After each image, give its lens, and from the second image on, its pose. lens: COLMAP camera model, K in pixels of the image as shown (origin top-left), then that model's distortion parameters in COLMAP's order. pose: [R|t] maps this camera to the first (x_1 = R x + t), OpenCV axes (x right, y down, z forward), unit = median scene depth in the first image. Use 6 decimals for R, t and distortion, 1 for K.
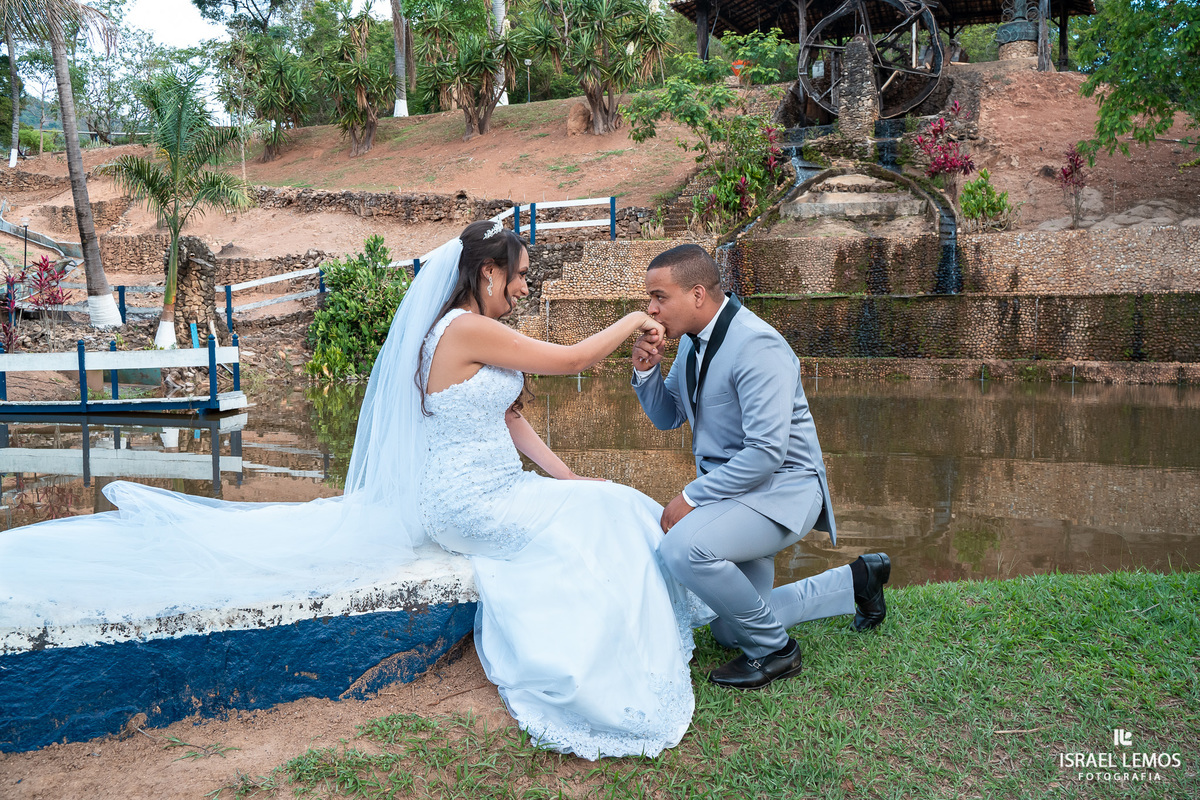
lens RADIAL K [[984.3, 0, 600.2], [0, 984.3, 401.2], [0, 0, 1]] dist [-0.114703, 0.086274]
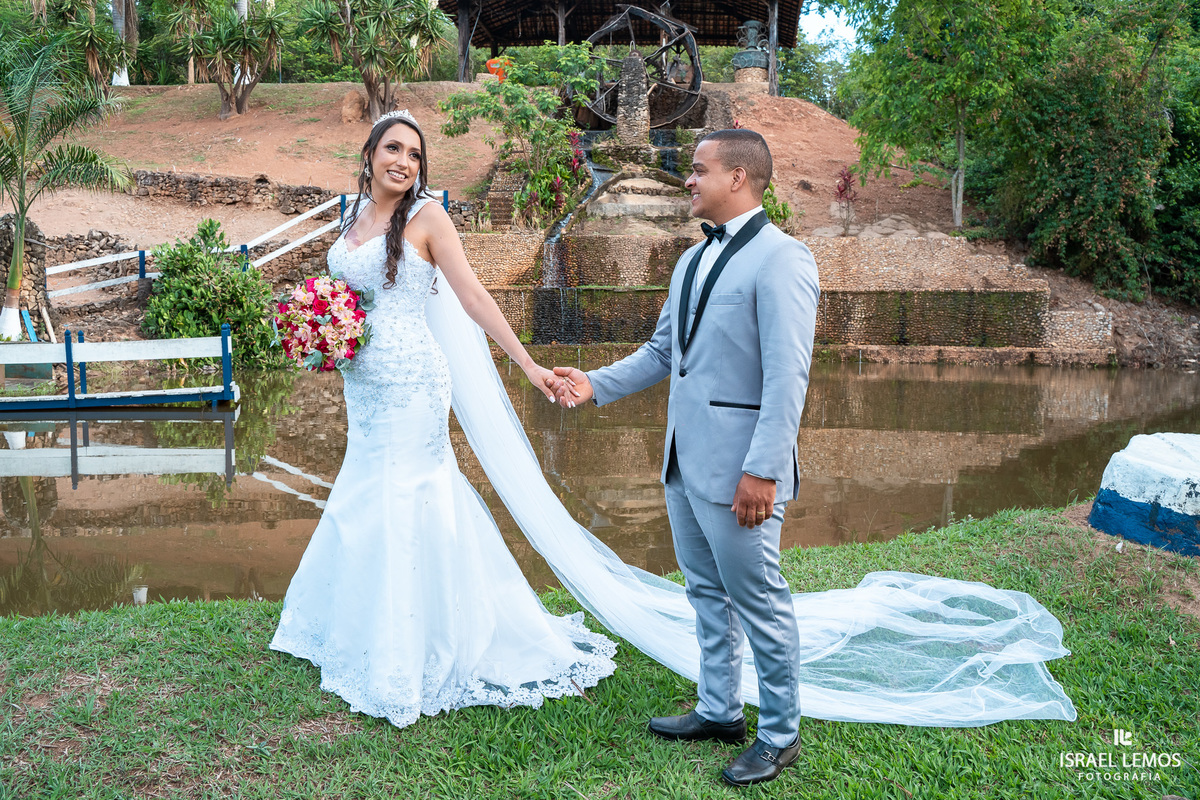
lens RADIAL K [[984.3, 0, 595.5], [0, 984.3, 405.6], [0, 0, 1]] dist [-0.114703, 0.086274]
pose [[0.928468, -0.028453, 0.370321, -0.236634], [0.021122, 0.999493, 0.023839, -0.001302], [-0.370811, -0.014312, 0.928598, -0.027163]]
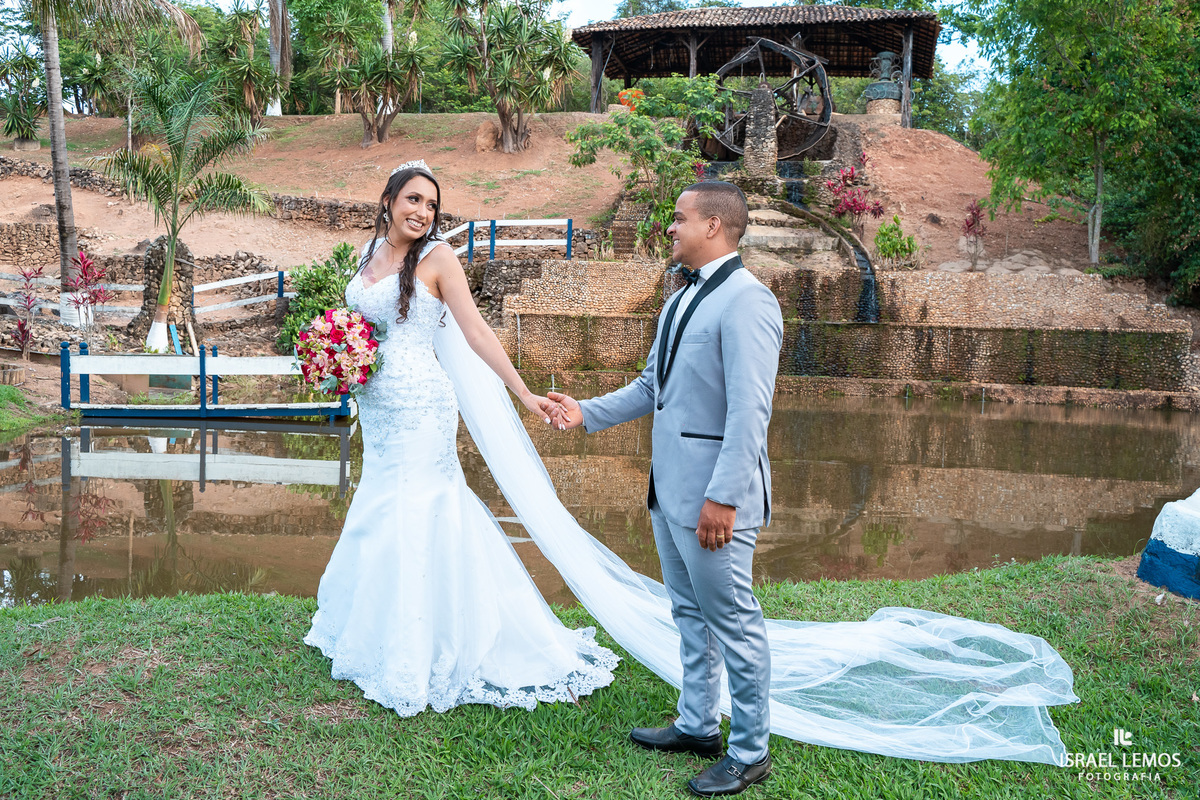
lens RADIAL K [[984.3, 0, 591.4], [0, 984.3, 404.9], [0, 0, 1]] dist [-0.114703, 0.086274]
pose [[0.970531, 0.016033, 0.240443, -0.223751], [-0.015302, 0.999871, -0.004907, -0.001498], [-0.240490, 0.001083, 0.970651, -0.041634]]
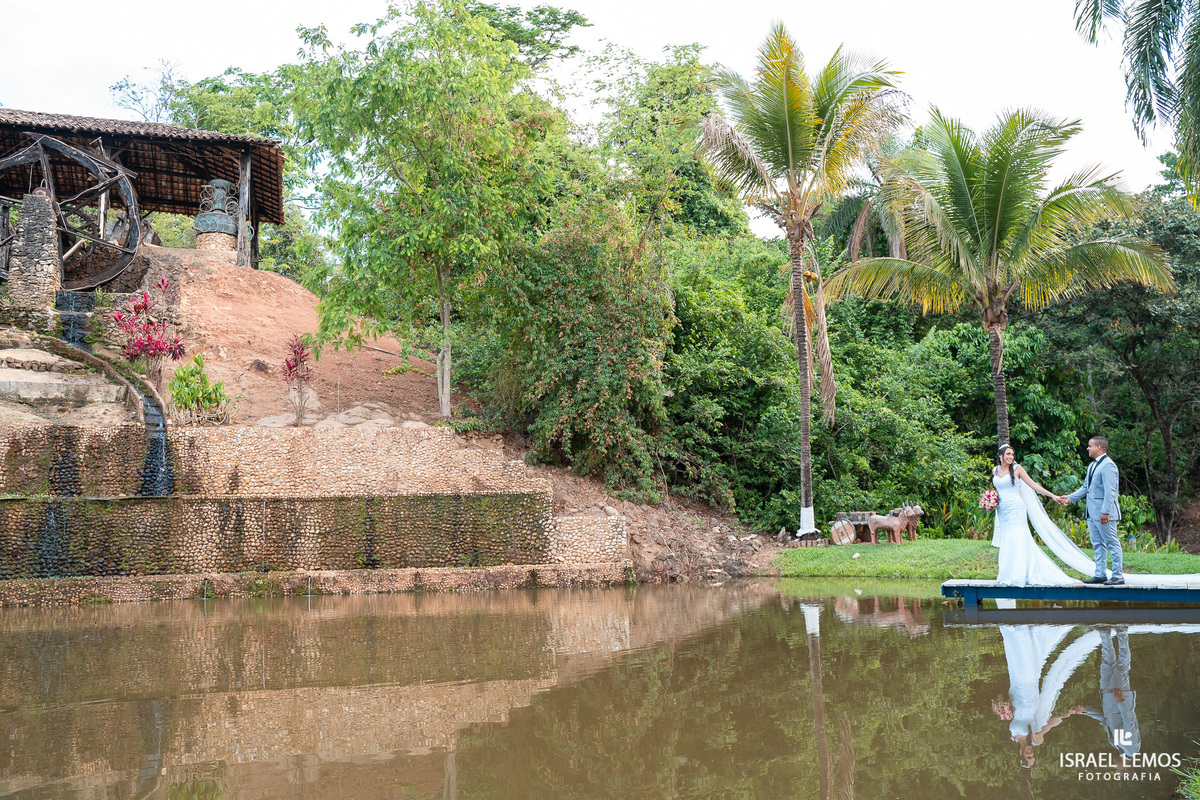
lens RADIAL K [[984.3, 0, 602.1], [0, 984.3, 400.2], [0, 0, 1]] dist [-0.114703, 0.086274]
pose [[0.673126, 0.080475, 0.735136, 0.001219], [0.080364, 0.980215, -0.180889, -0.010544], [-0.735149, 0.180839, 0.653341, 0.153979]]
